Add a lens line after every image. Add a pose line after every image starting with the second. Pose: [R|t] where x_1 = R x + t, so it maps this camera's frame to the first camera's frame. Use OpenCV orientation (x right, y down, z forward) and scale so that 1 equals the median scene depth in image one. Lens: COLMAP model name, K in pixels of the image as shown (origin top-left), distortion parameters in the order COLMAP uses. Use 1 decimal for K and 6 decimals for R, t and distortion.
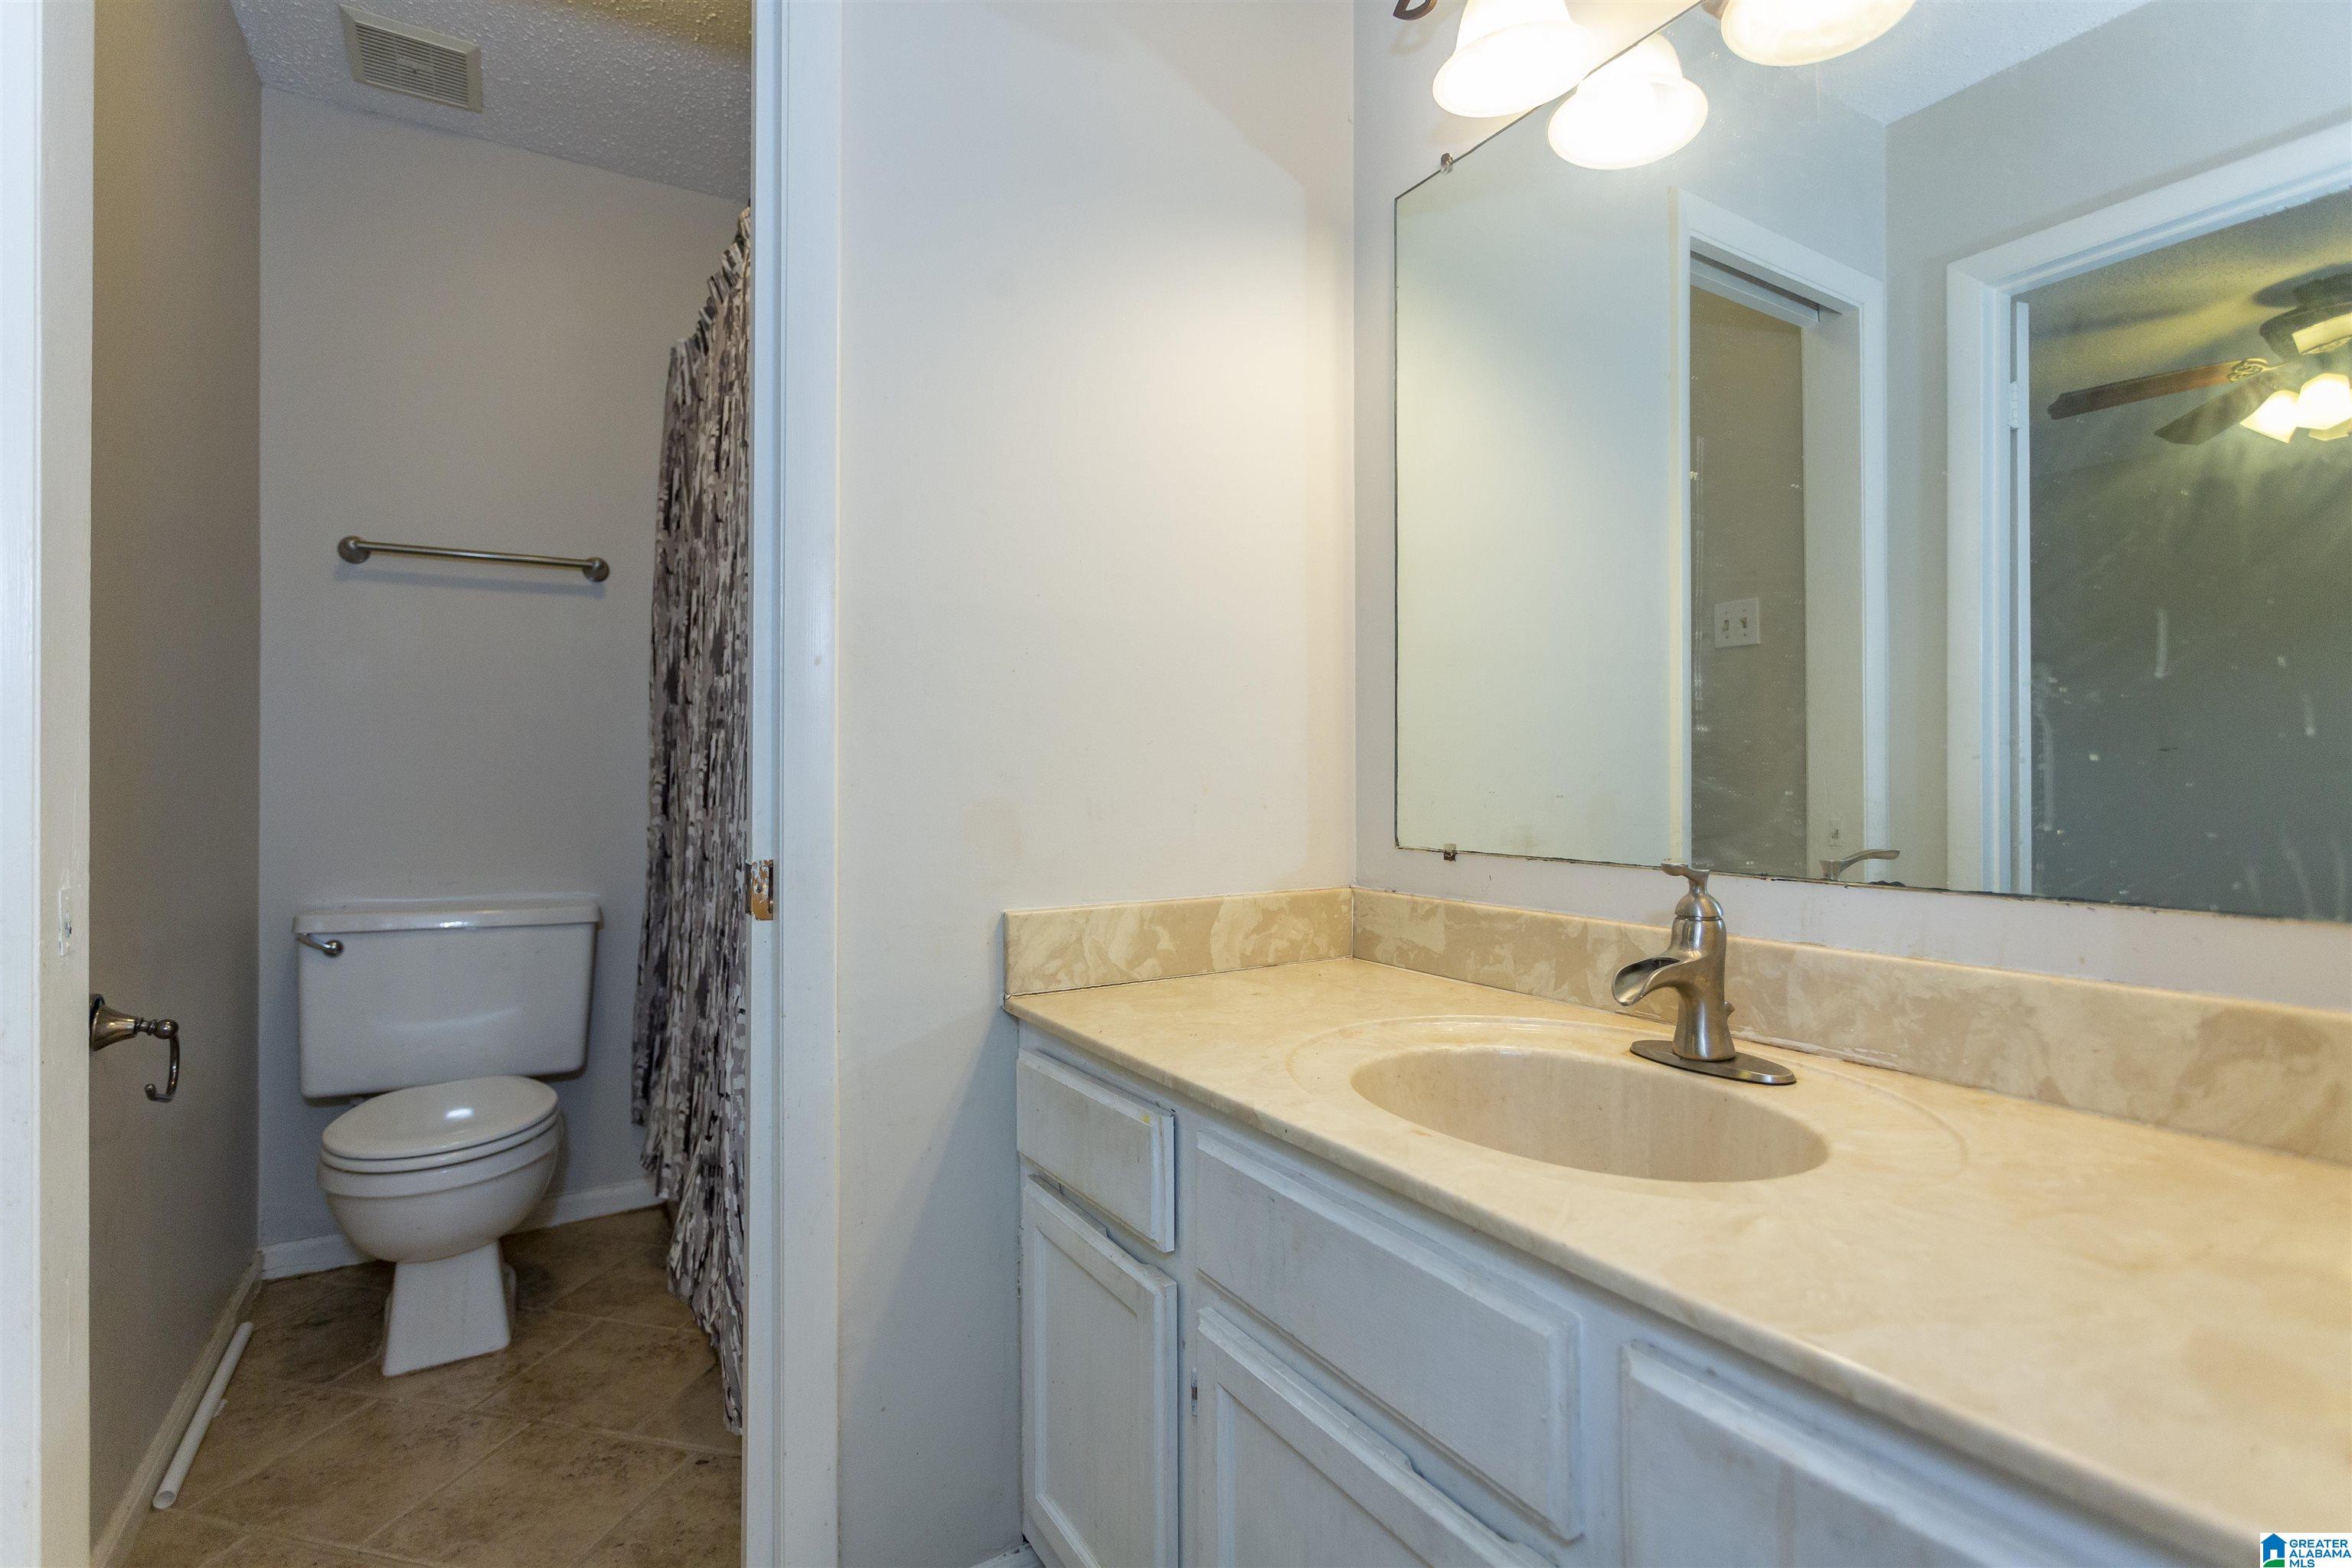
lens RADIAL K [[1123.9, 0, 1165.7], [0, 1123.9, 760.2], [0, 0, 1]] dist [-0.001425, 0.003402]
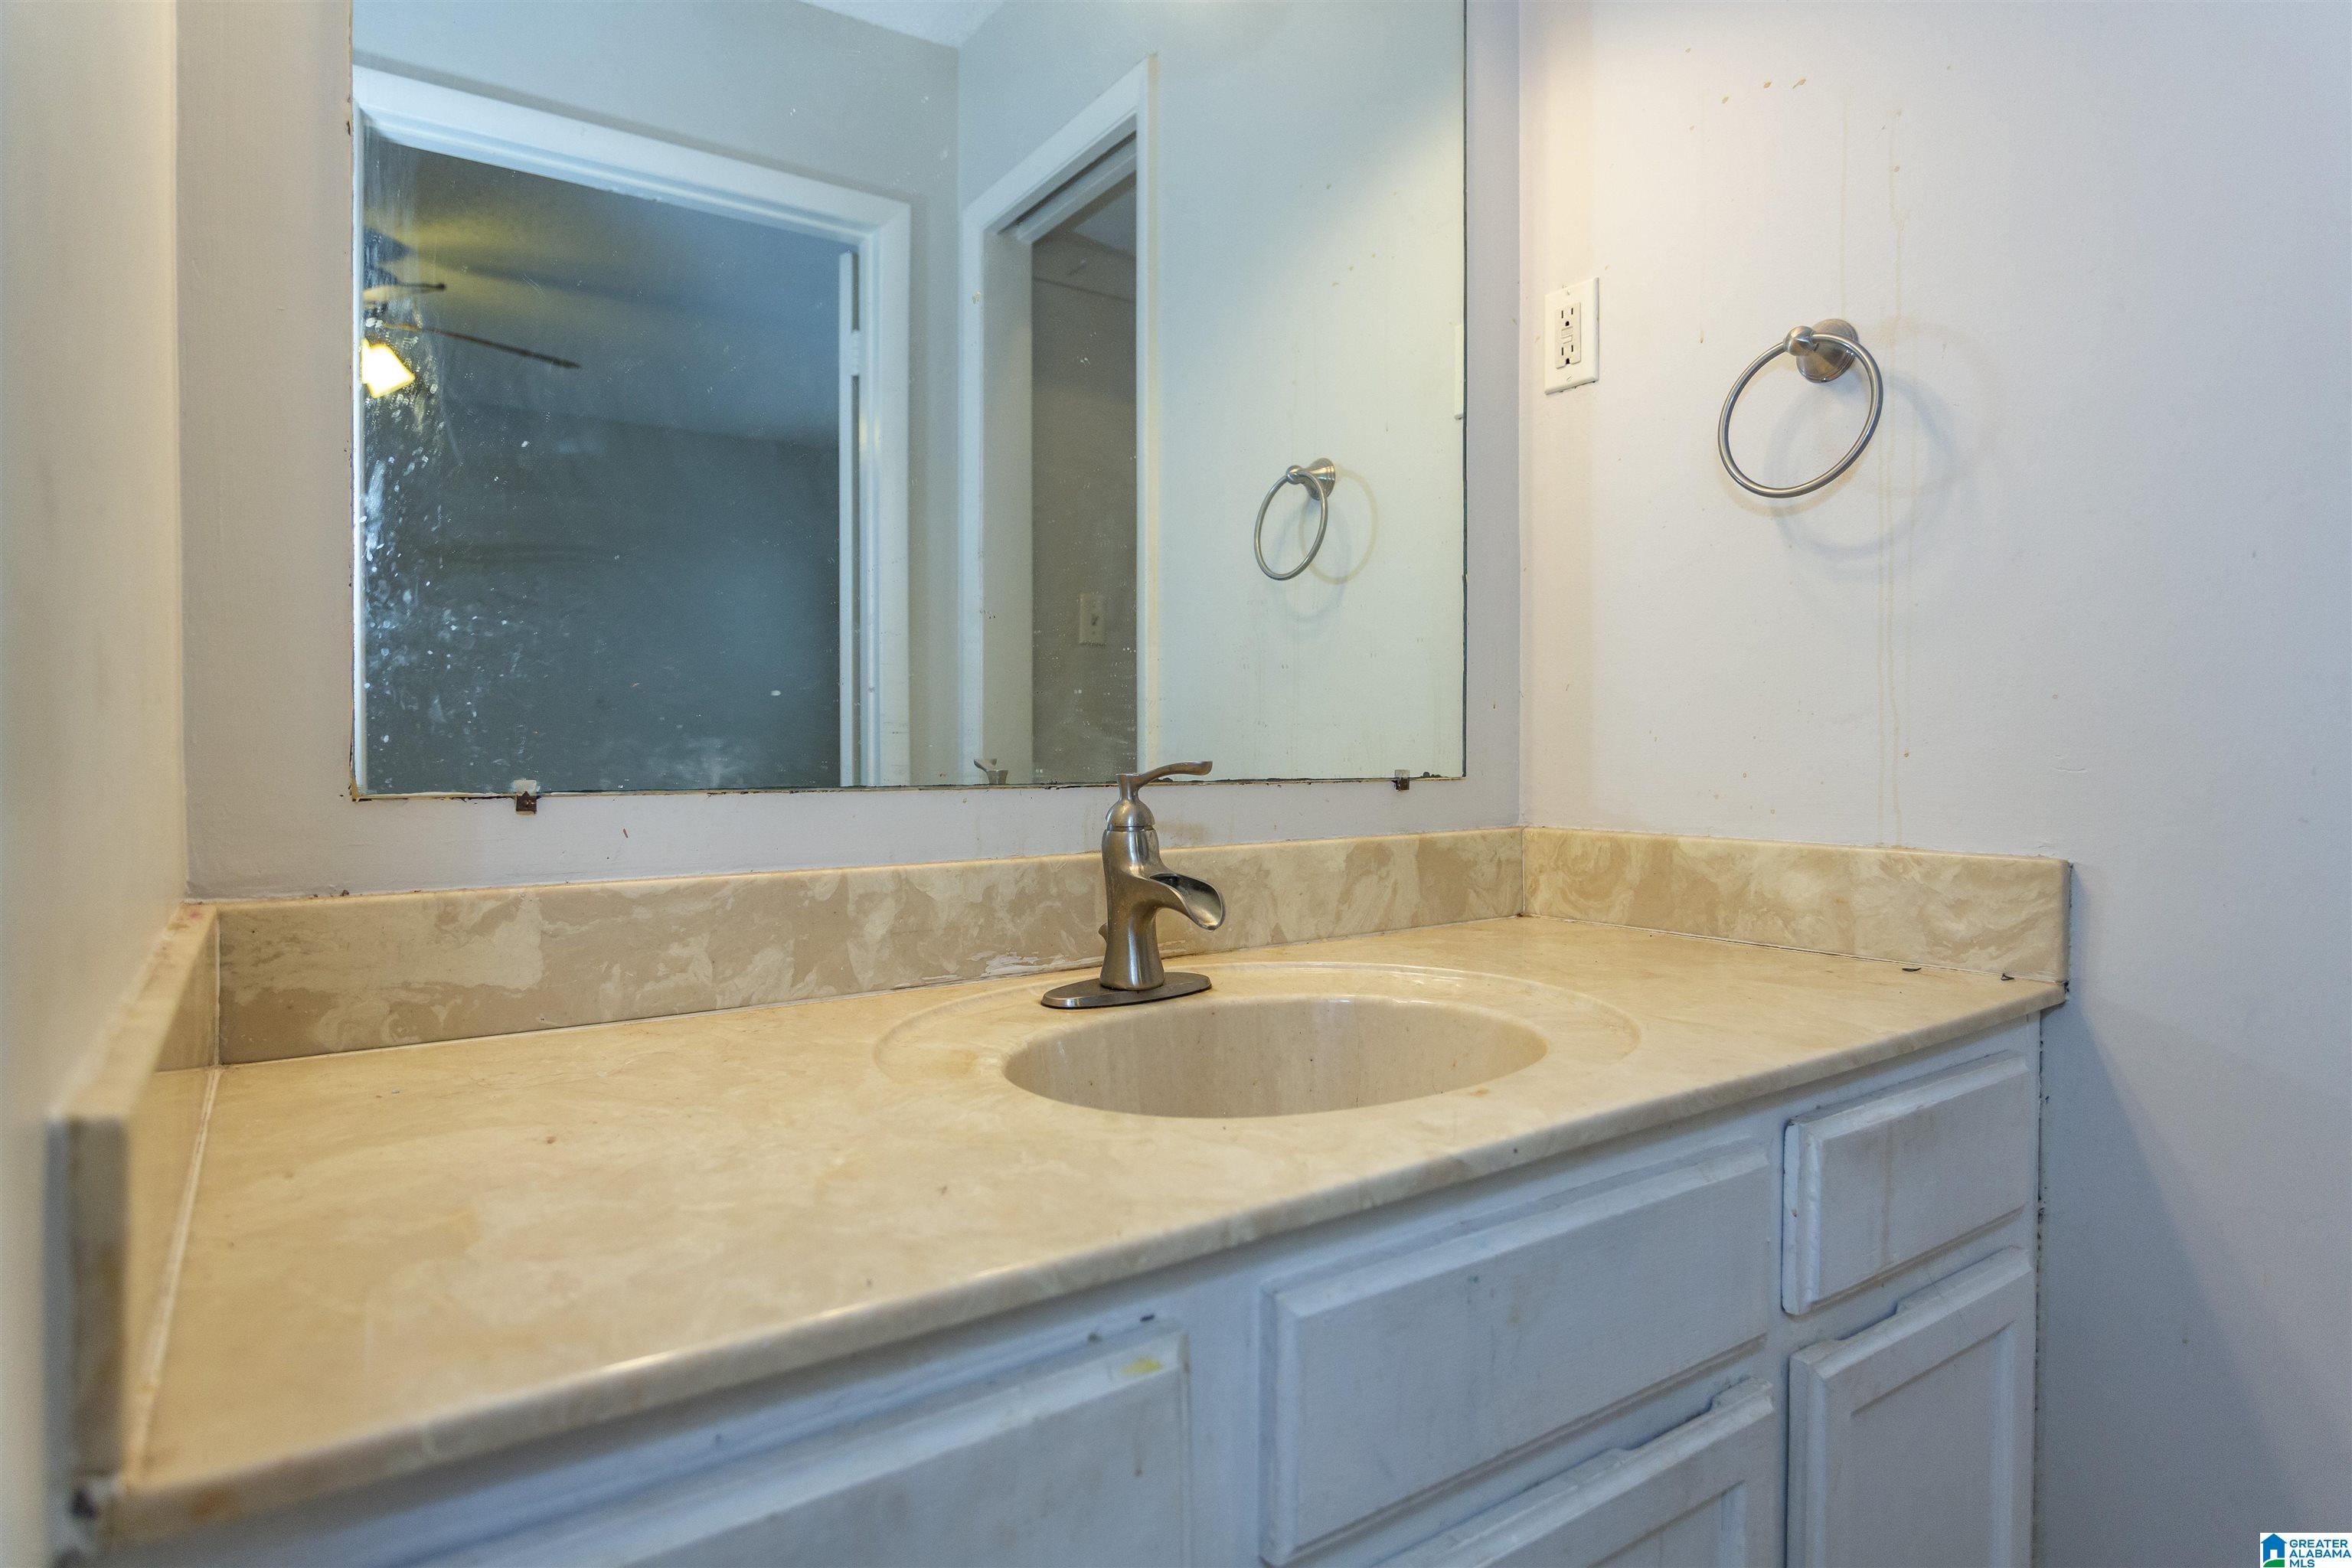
lens RADIAL K [[1264.7, 0, 1167.4], [0, 1264.7, 774.4], [0, 0, 1]] dist [-0.018285, 0.000208]
pose [[-0.062711, -0.015525, 0.997911, -0.568849], [-0.009759, 0.999841, 0.014941, 0.094395], [-0.997984, -0.008802, -0.062852, 1.165098]]
